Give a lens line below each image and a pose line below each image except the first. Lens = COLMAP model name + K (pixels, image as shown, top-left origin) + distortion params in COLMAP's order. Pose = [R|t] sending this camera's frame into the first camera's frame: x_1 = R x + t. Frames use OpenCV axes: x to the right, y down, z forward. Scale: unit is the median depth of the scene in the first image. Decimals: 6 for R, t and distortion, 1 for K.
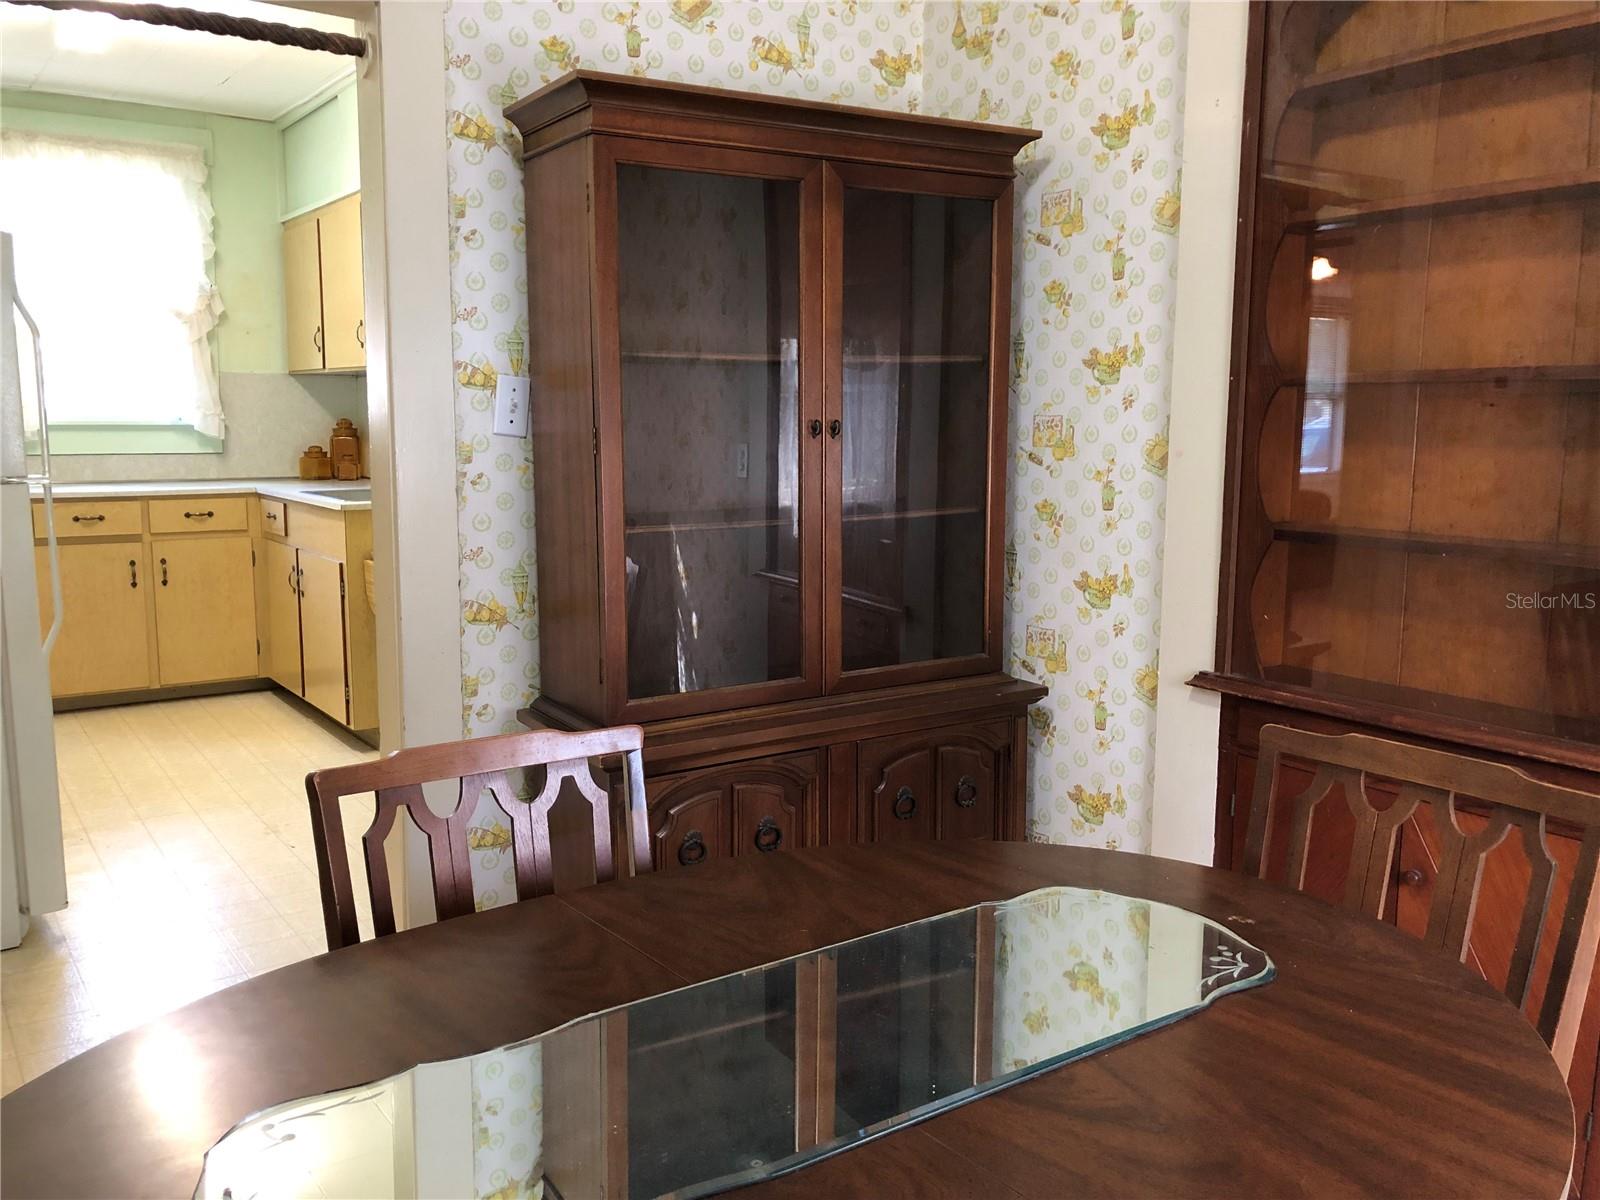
lens RADIAL K [[1301.4, 0, 764.5], [0, 1301.4, 592.2], [0, 0, 1]] dist [0.033164, -0.040748]
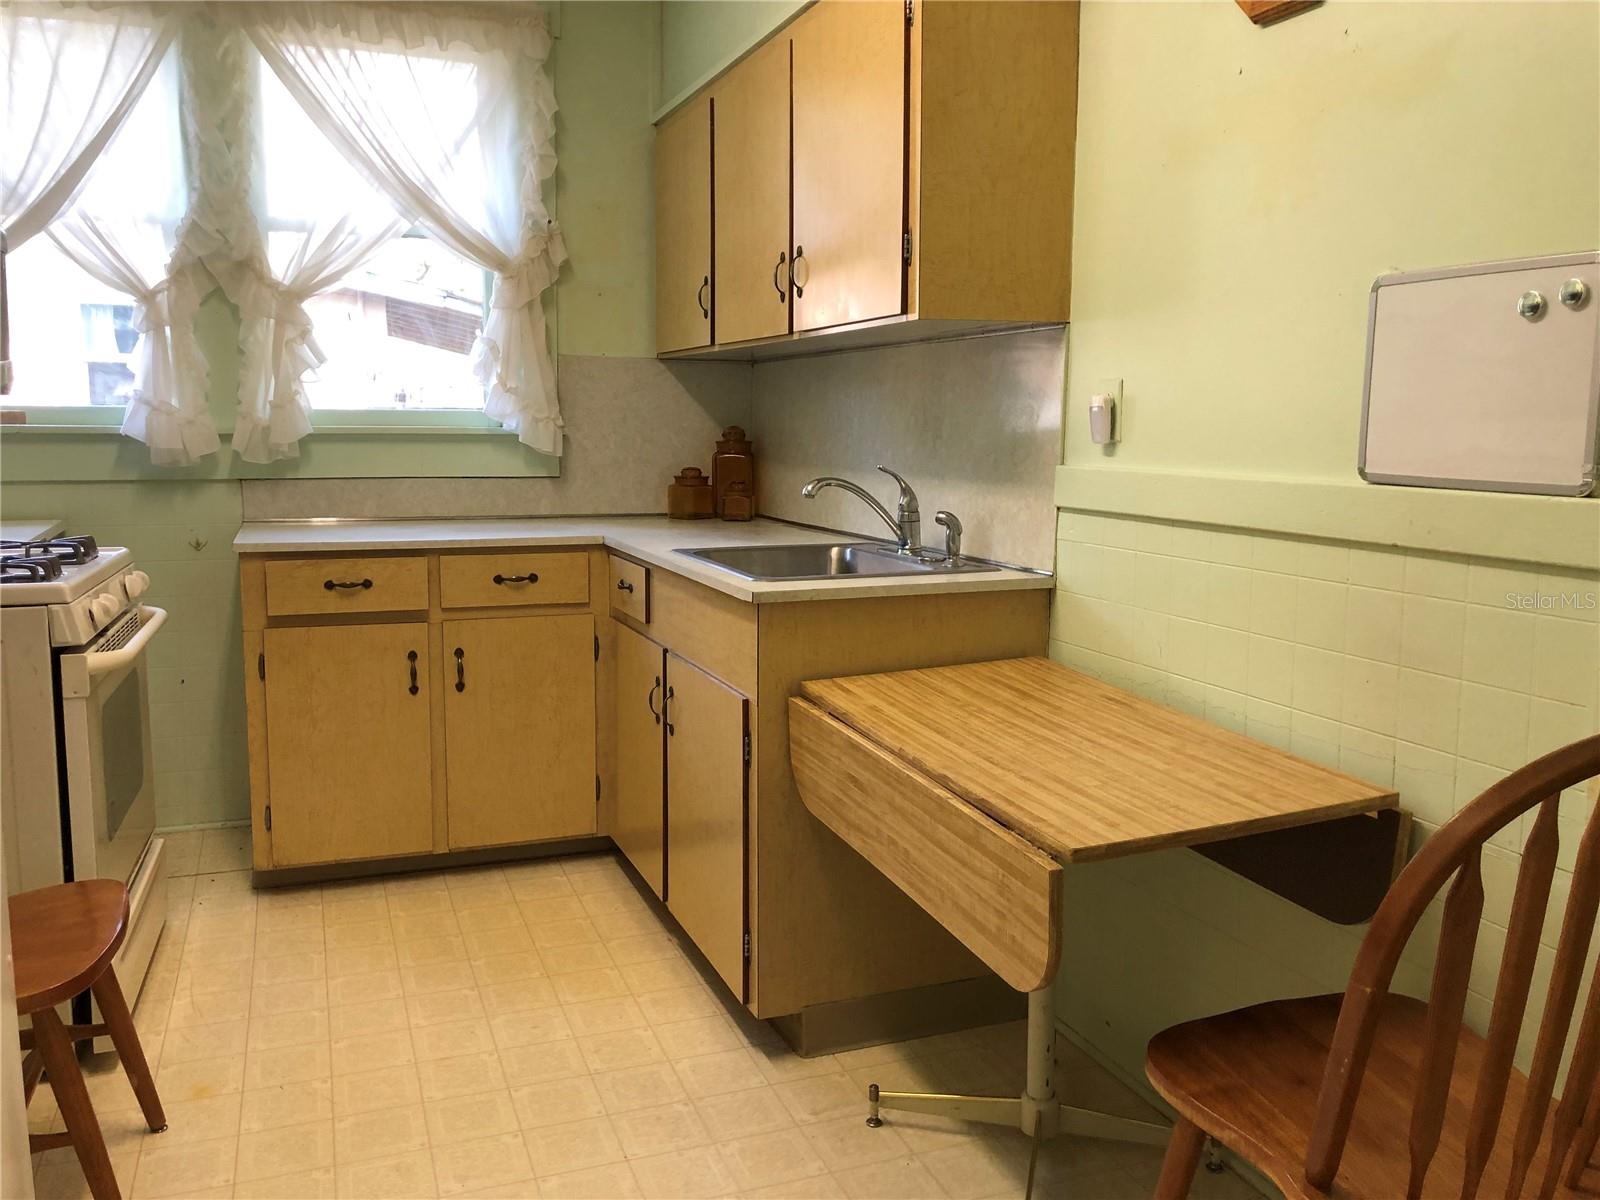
lens RADIAL K [[1301.4, 0, 799.4], [0, 1301.4, 590.4], [0, 0, 1]] dist [0.033164, -0.040748]
pose [[0.973982, 0.031741, -0.224392, -0.156399], [-0.033658, 0.999422, -0.004719, -0.053610], [0.224112, 0.012149, 0.974488, 0.412391]]
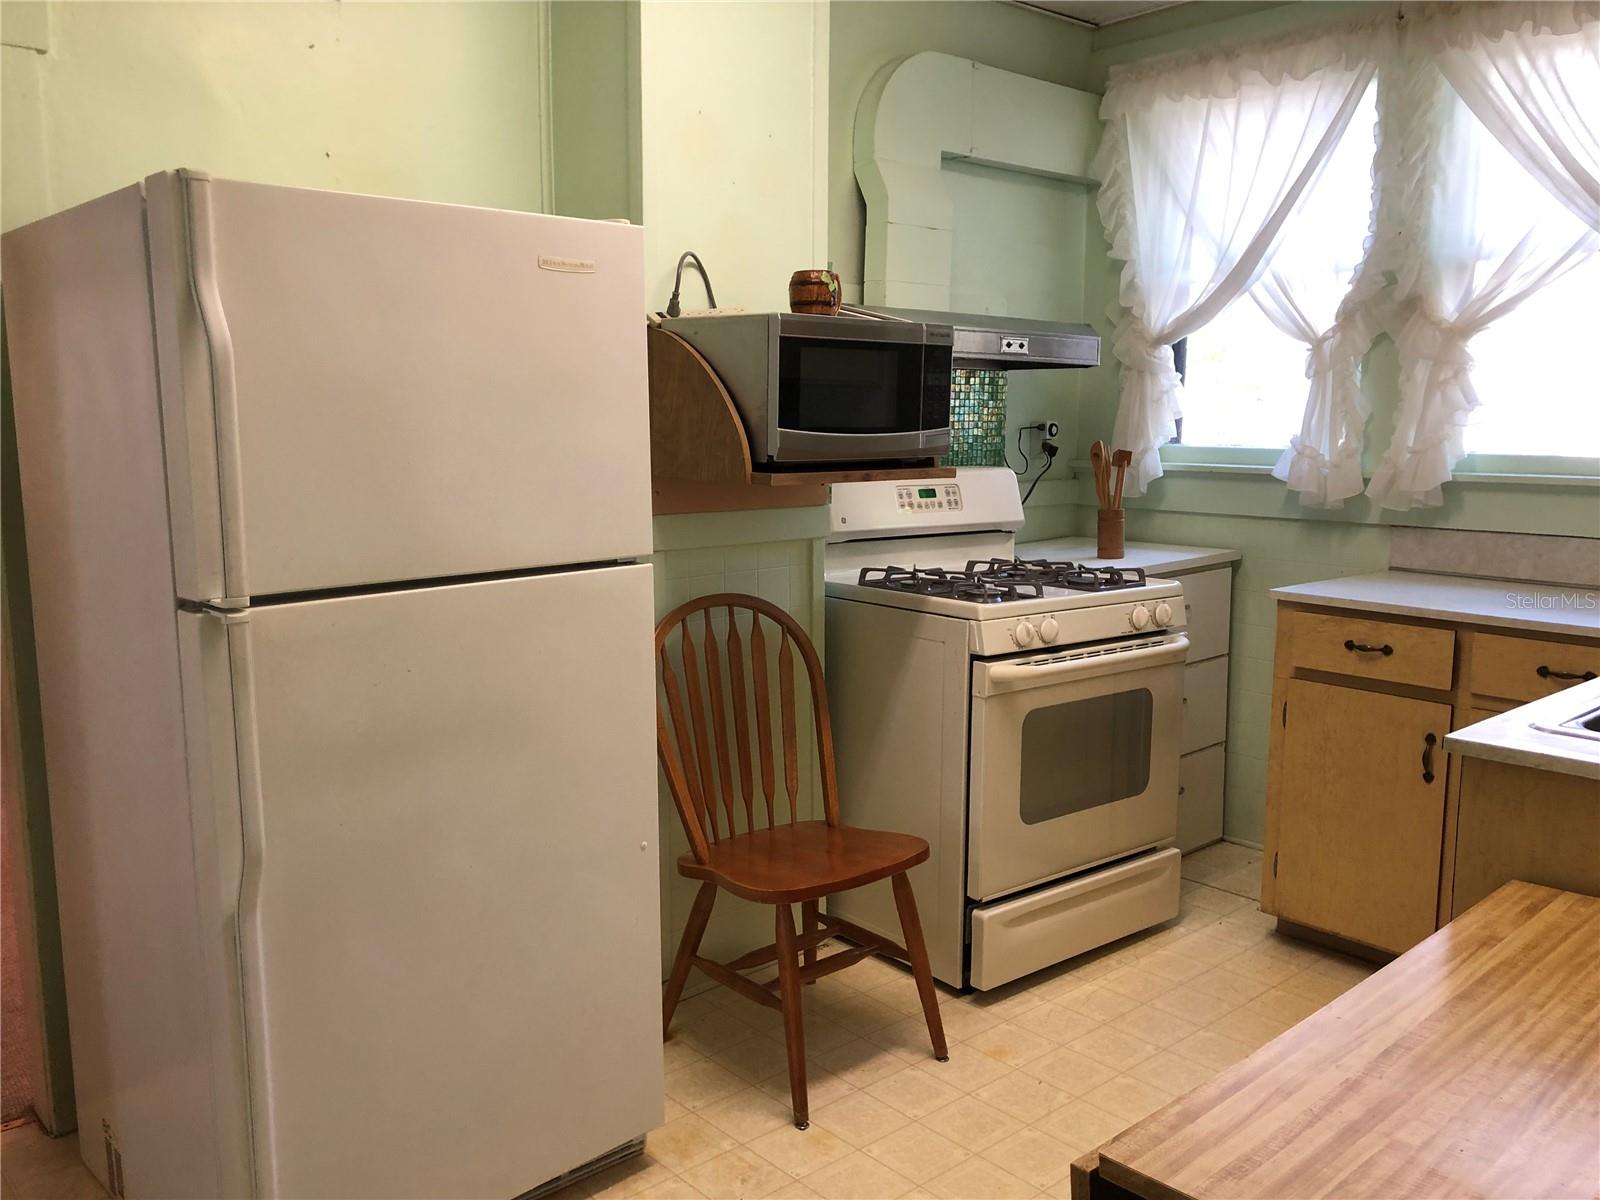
lens RADIAL K [[1301.4, 0, 795.9], [0, 1301.4, 606.0], [0, 0, 1]] dist [0.033164, -0.040748]
pose [[0.141381, 0.137516, -0.980357, 0.011769], [-0.143448, 0.982699, 0.117158, -0.098208], [0.979507, 0.124067, 0.158661, 0.610398]]
